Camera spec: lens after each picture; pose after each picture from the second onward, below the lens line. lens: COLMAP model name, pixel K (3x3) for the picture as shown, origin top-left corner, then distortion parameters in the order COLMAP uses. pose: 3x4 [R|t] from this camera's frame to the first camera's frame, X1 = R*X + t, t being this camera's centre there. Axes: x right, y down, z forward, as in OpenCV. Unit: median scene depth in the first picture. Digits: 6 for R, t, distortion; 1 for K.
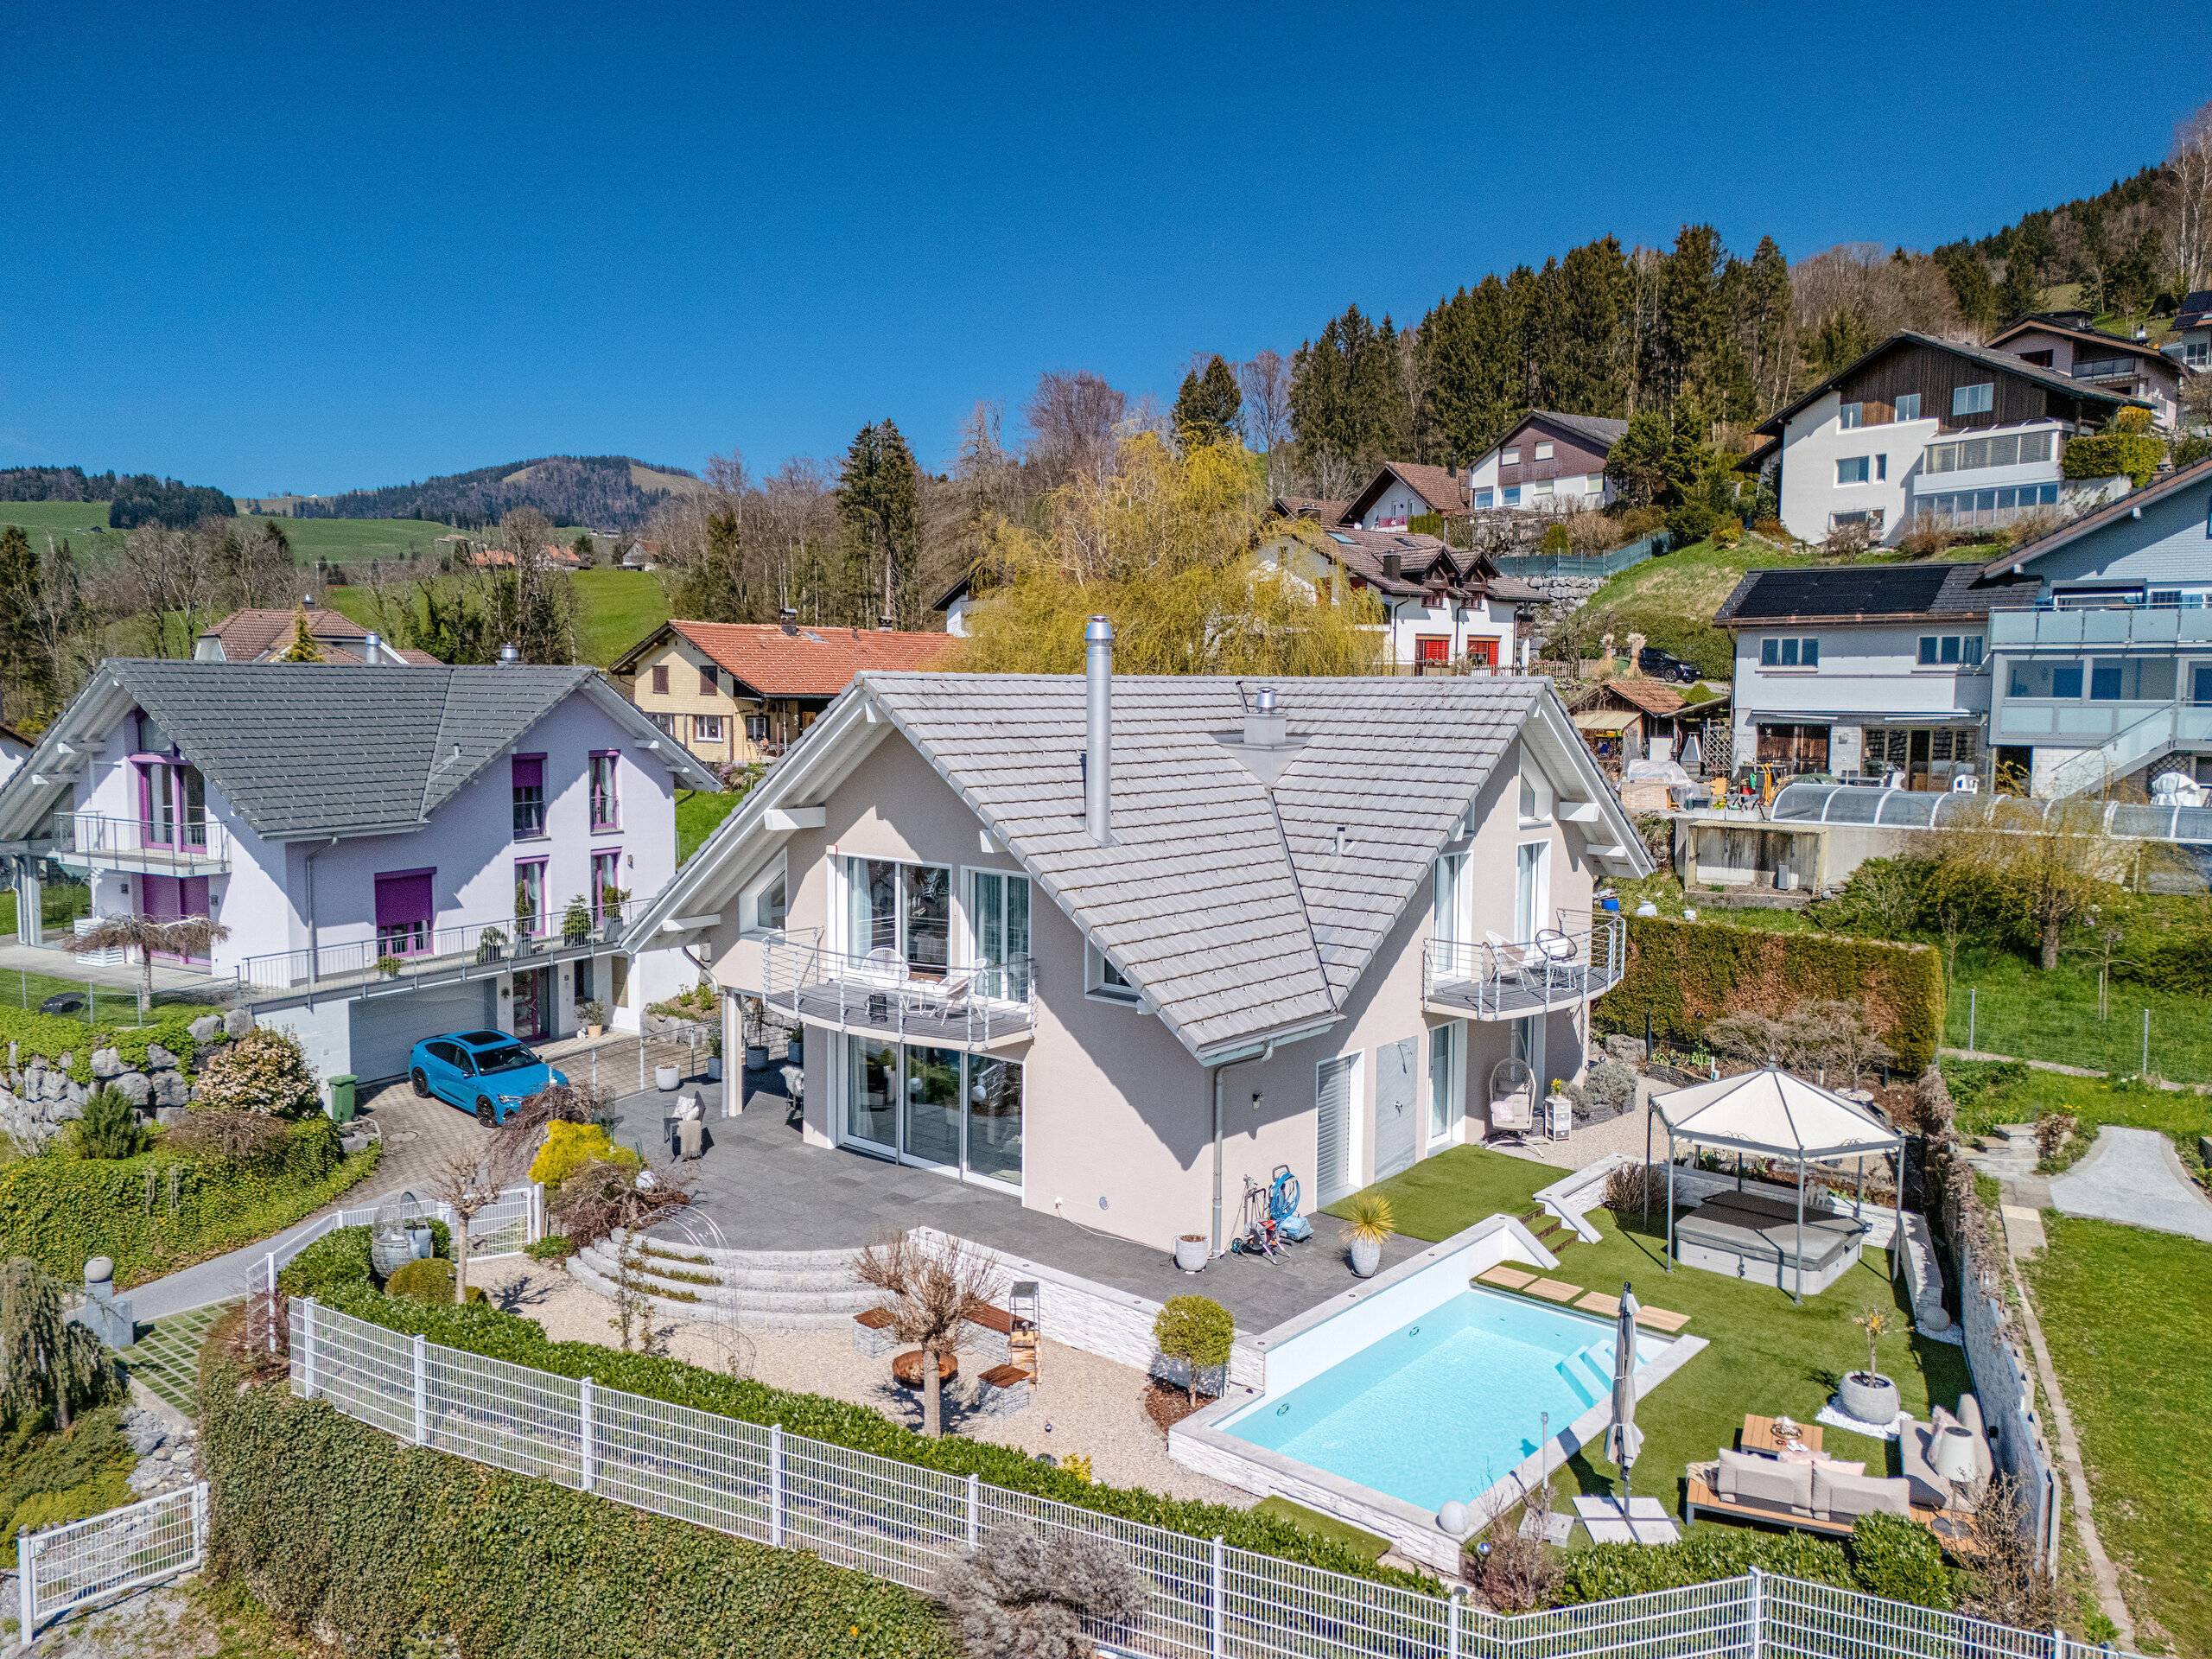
lens RADIAL K [[1601.5, 0, 1110.1], [0, 1601.5, 831.0], [0, 0, 1]] dist [0.075904, -0.077656]
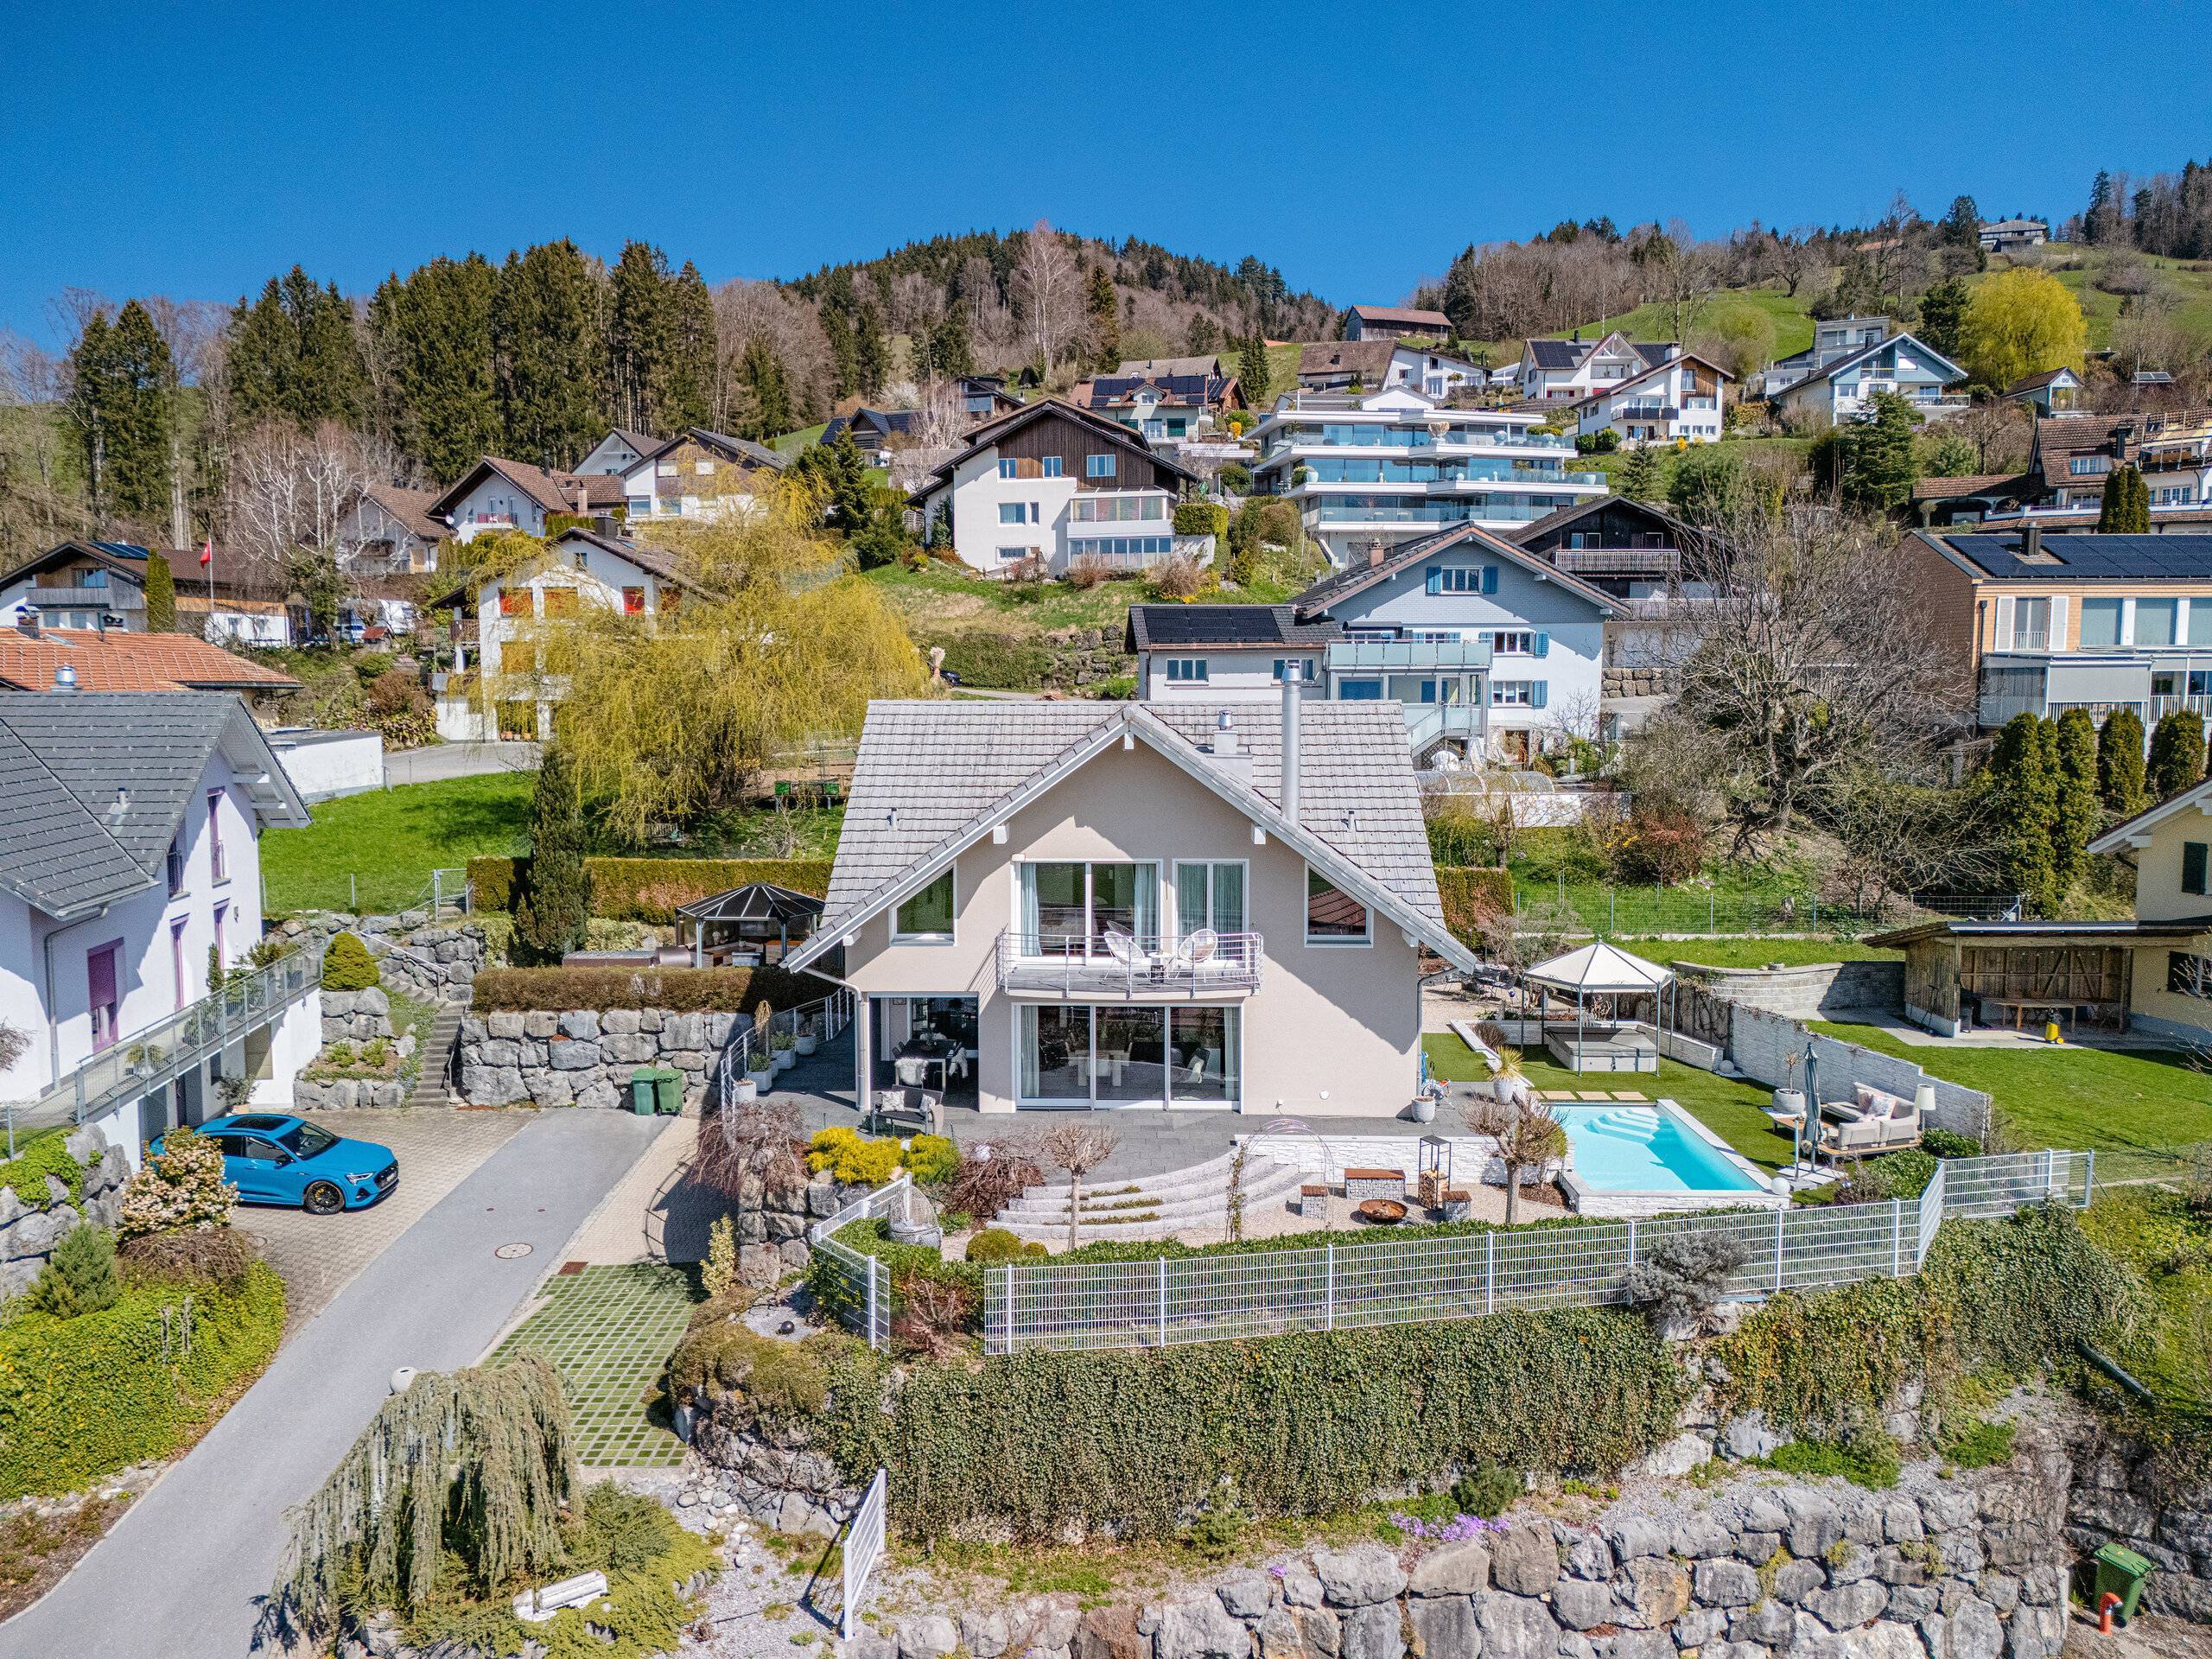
lens RADIAL K [[1601.5, 0, 1110.1], [0, 1601.5, 831.0], [0, 0, 1]] dist [0.075904, -0.077656]
pose [[0.773096, -0.066449, 0.630799, -0.471690], [0.063393, 0.997613, 0.027396, -0.019102], [-0.631113, 0.018808, 0.775463, 0.026790]]
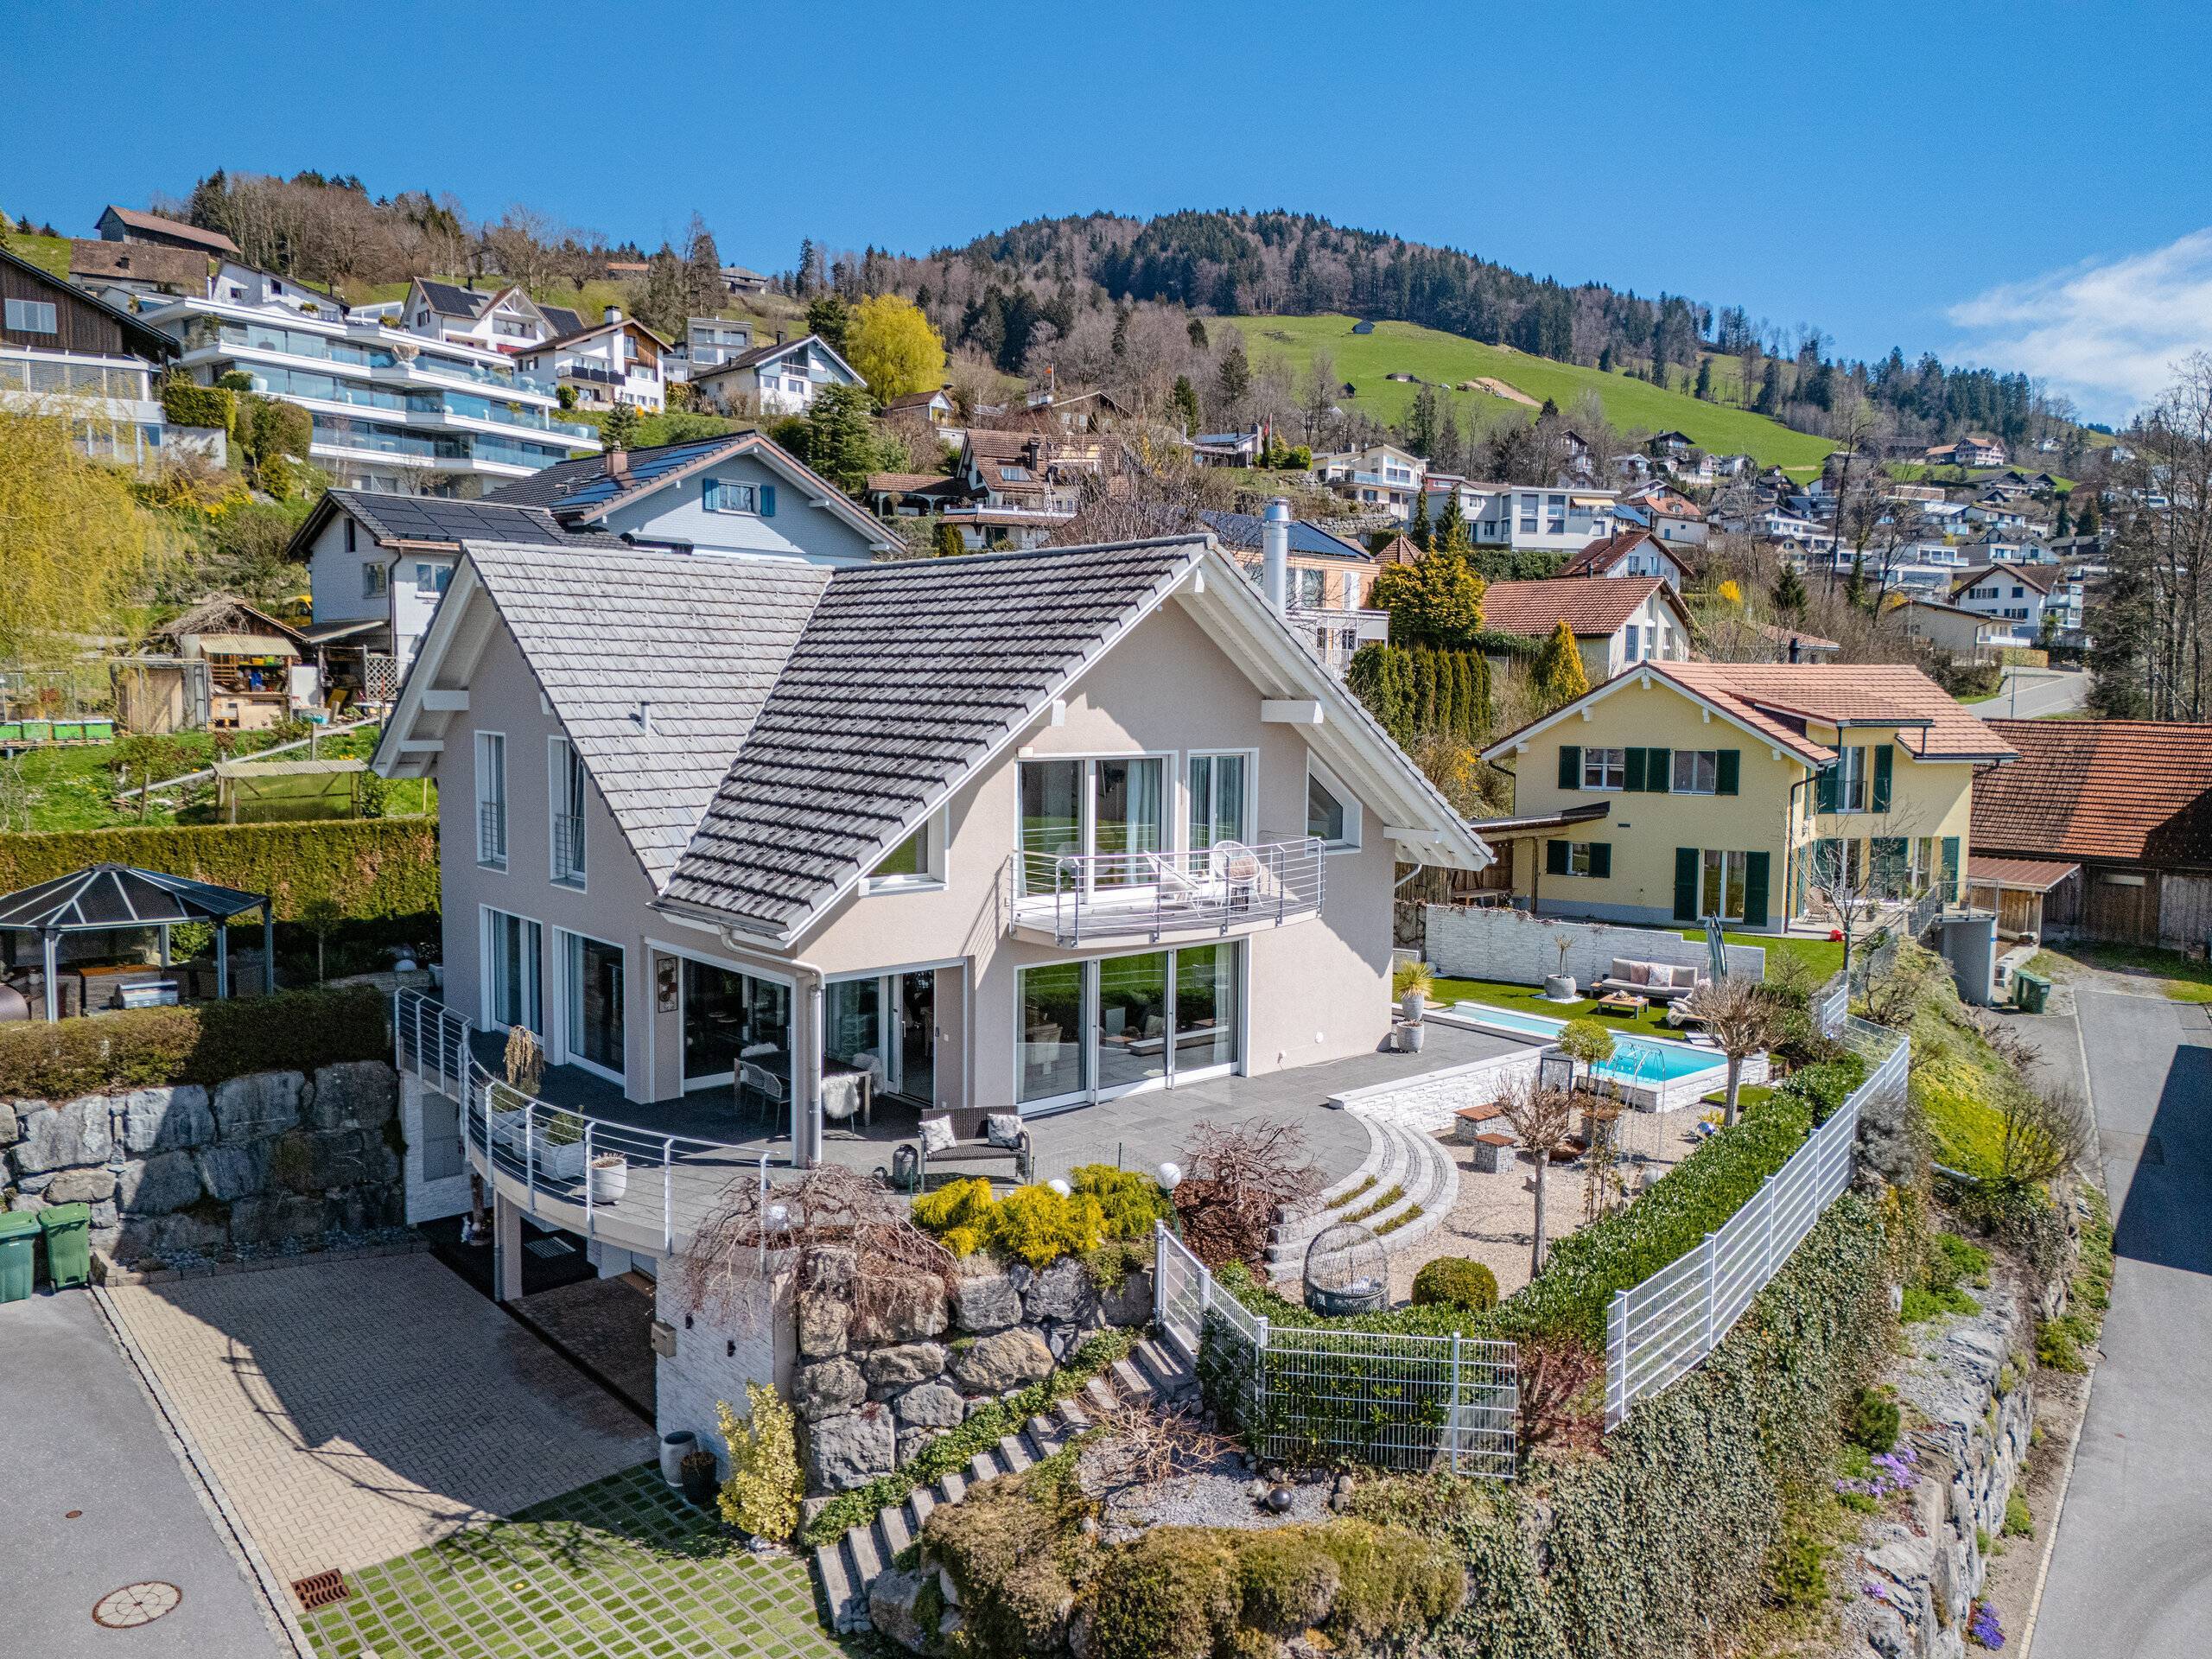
lens RADIAL K [[1601.5, 0, 1110.1], [0, 1601.5, 831.0], [0, 0, 1]] dist [0.075904, -0.077656]
pose [[0.143554, -0.092068, 0.985351, -0.526624], [0.078287, 0.993599, 0.081433, -0.005336], [-0.986541, 0.065450, 0.149843, 0.462512]]
